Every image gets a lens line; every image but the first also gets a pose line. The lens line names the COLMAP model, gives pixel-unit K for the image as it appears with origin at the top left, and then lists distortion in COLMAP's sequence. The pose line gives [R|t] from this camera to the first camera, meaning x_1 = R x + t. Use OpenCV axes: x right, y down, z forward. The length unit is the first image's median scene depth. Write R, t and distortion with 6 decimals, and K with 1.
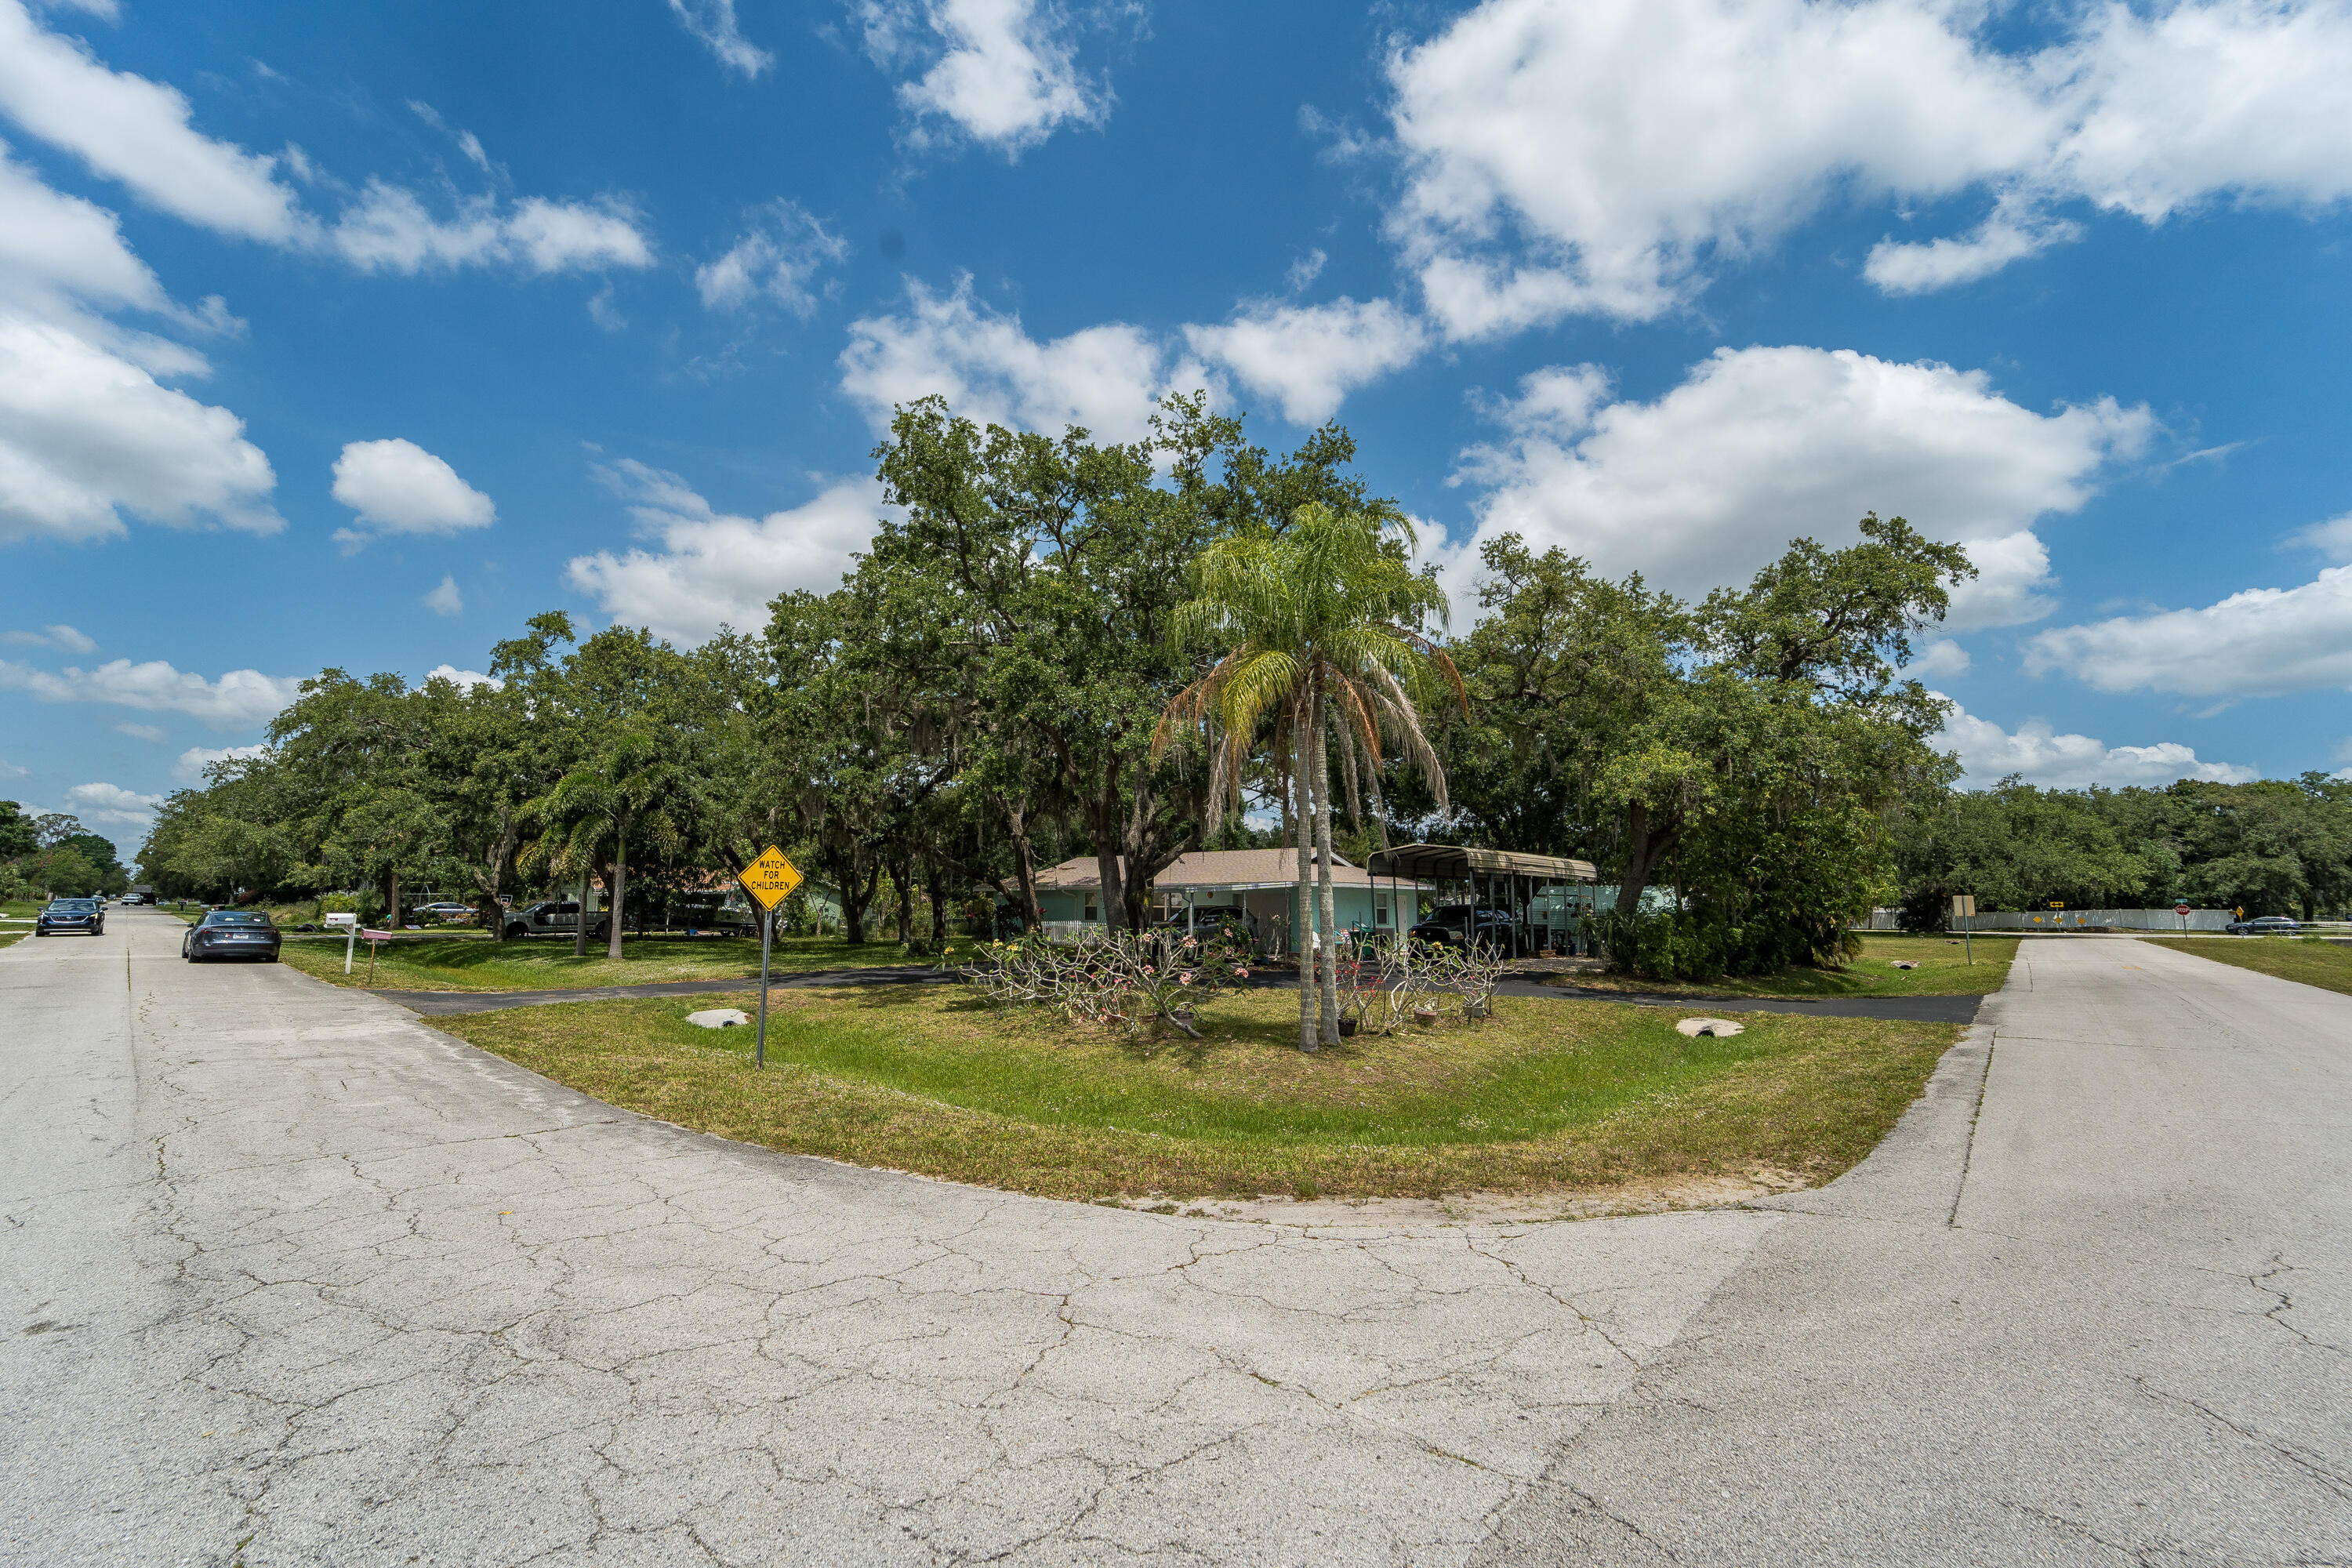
lens RADIAL K [[950.4, 0, 1173.7], [0, 950.4, 770.2], [0, 0, 1]] dist [-0.016318, -0.002836]
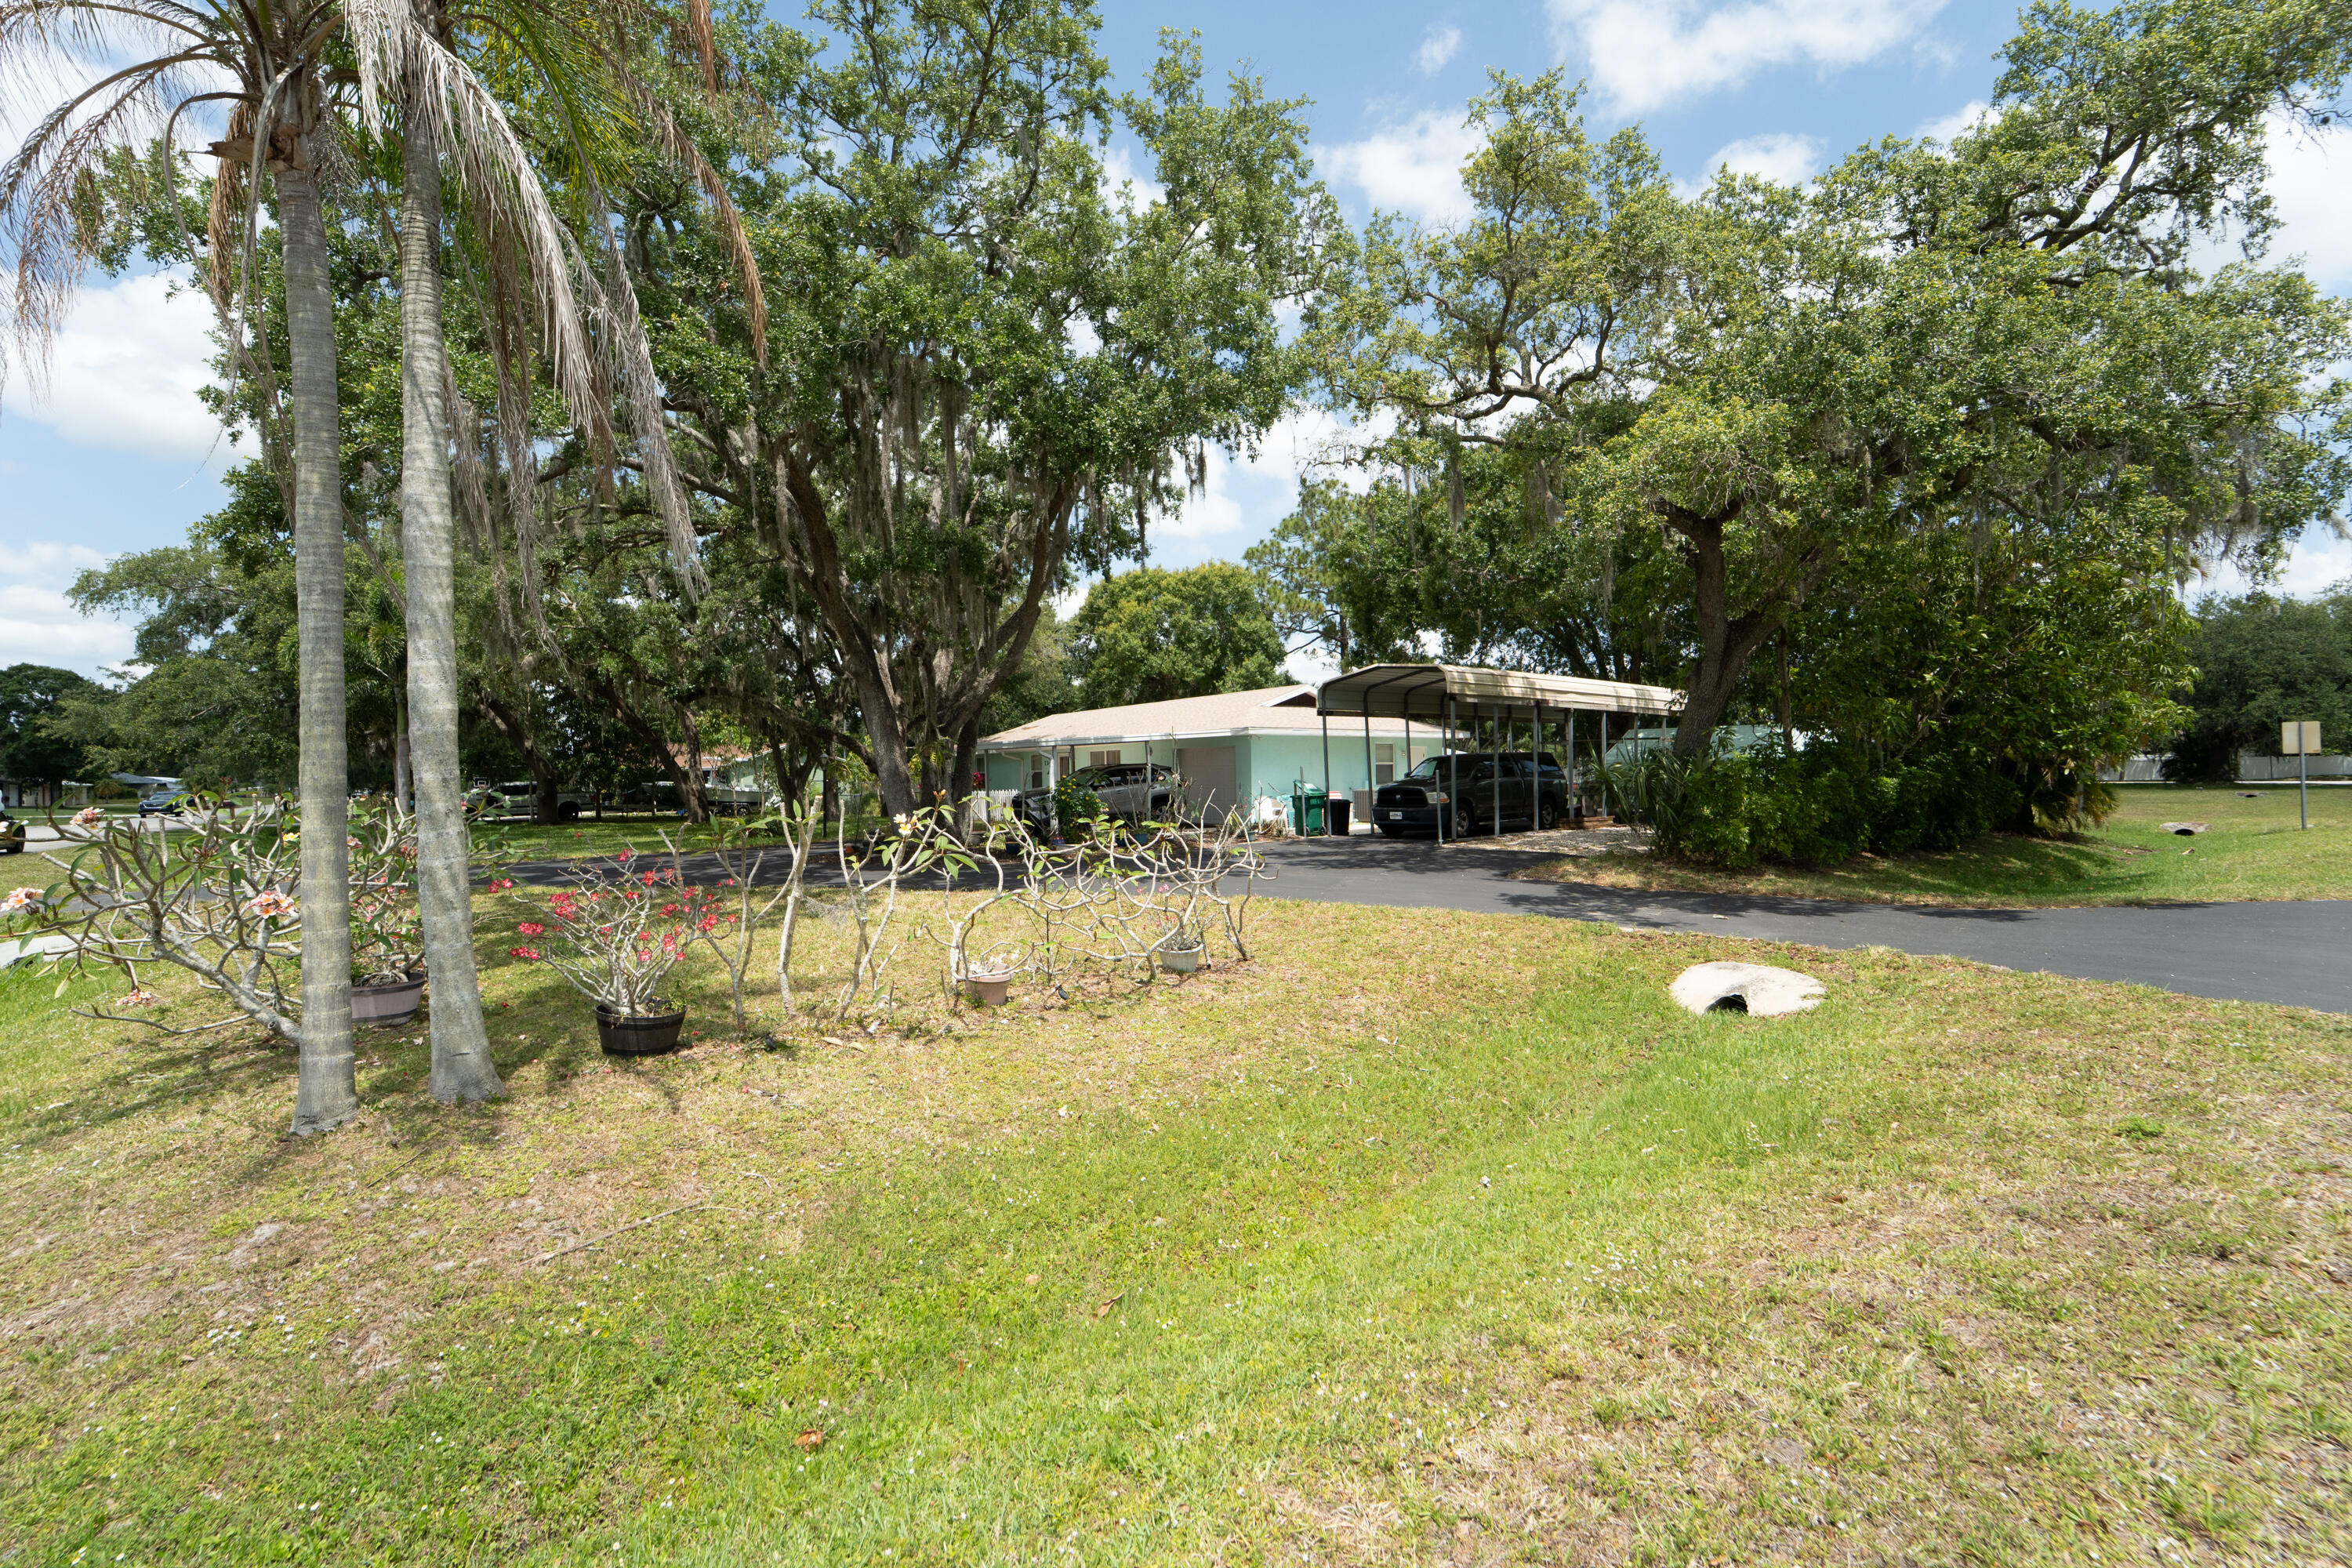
lens RADIAL K [[951.0, 0, 1172.3], [0, 951.0, 772.6], [0, 0, 1]] dist [-0.019850, -0.000082]
pose [[0.986755, -0.025402, -0.160214, 0.192790], [0.047167, 0.989920, 0.133545, 0.050073], [0.155206, -0.139333, 0.978007, 0.274251]]
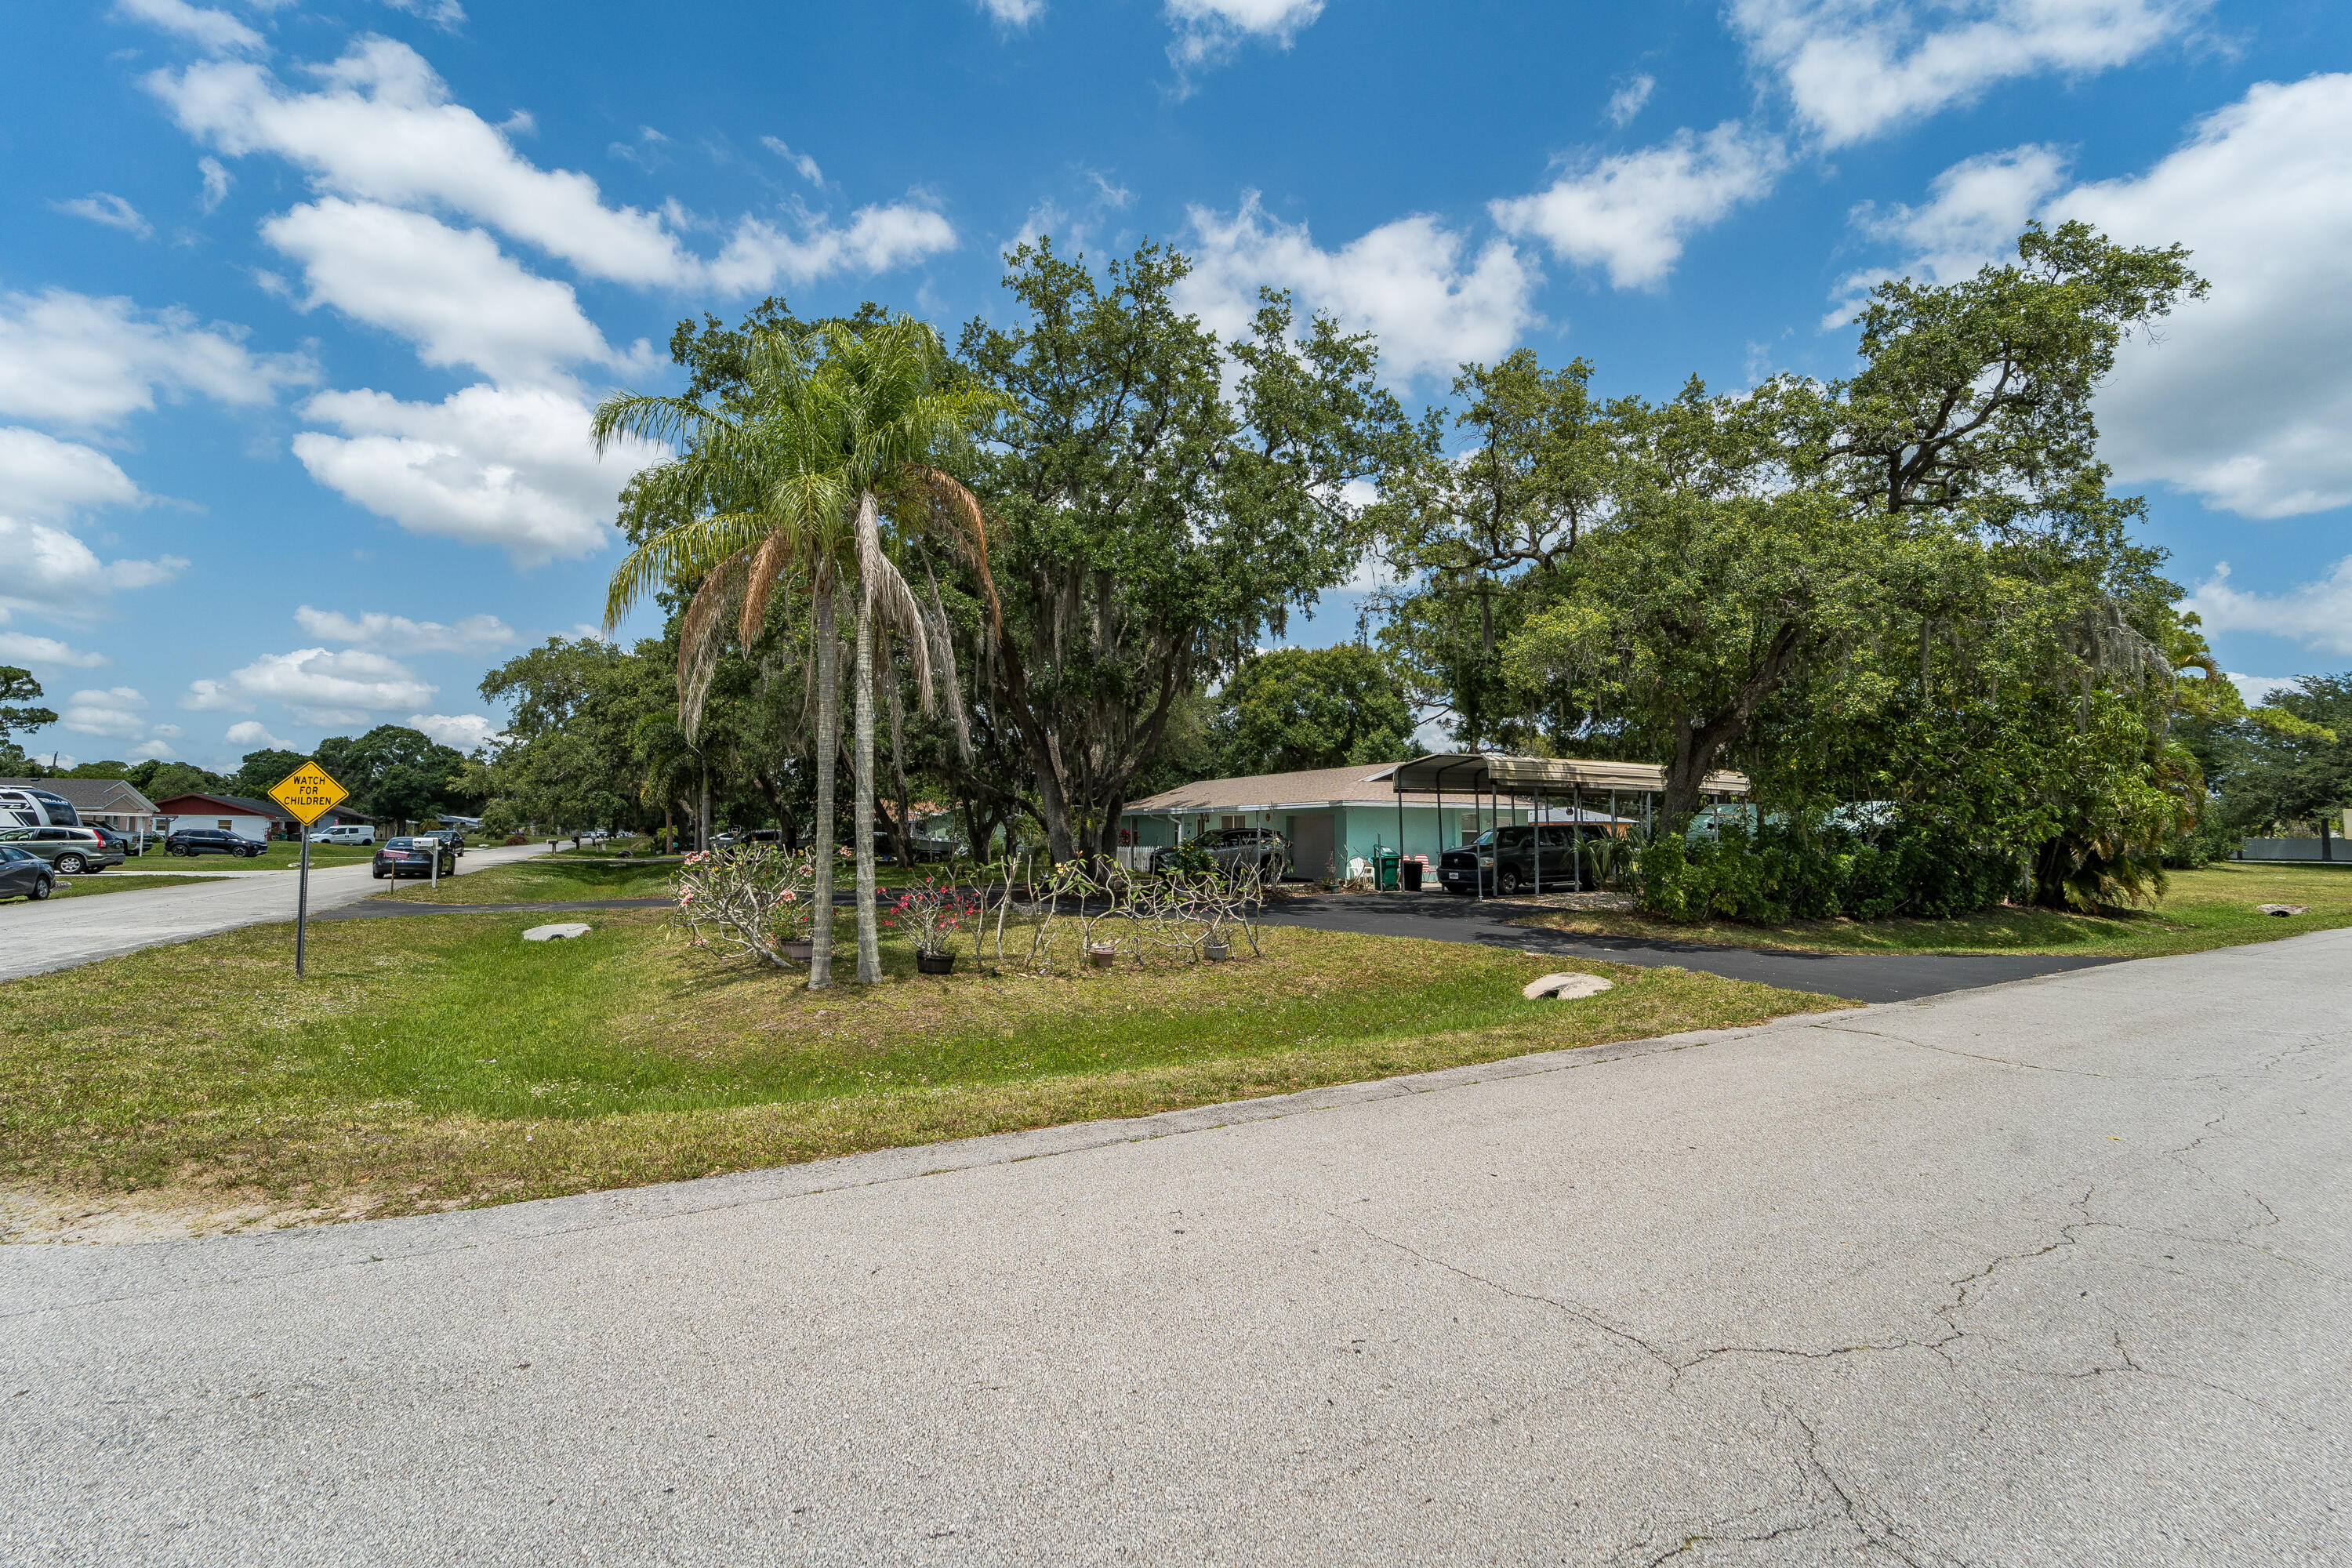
lens RADIAL K [[950.1, 0, 1176.1], [0, 950.1, 779.1], [0, 0, 1]] dist [-0.017351, 0.000235]
pose [[0.946497, -0.022489, -0.321928, 0.270494], [0.048892, 0.996047, 0.074167, 0.023595], [0.318987, -0.085939, 0.943855, 0.120676]]
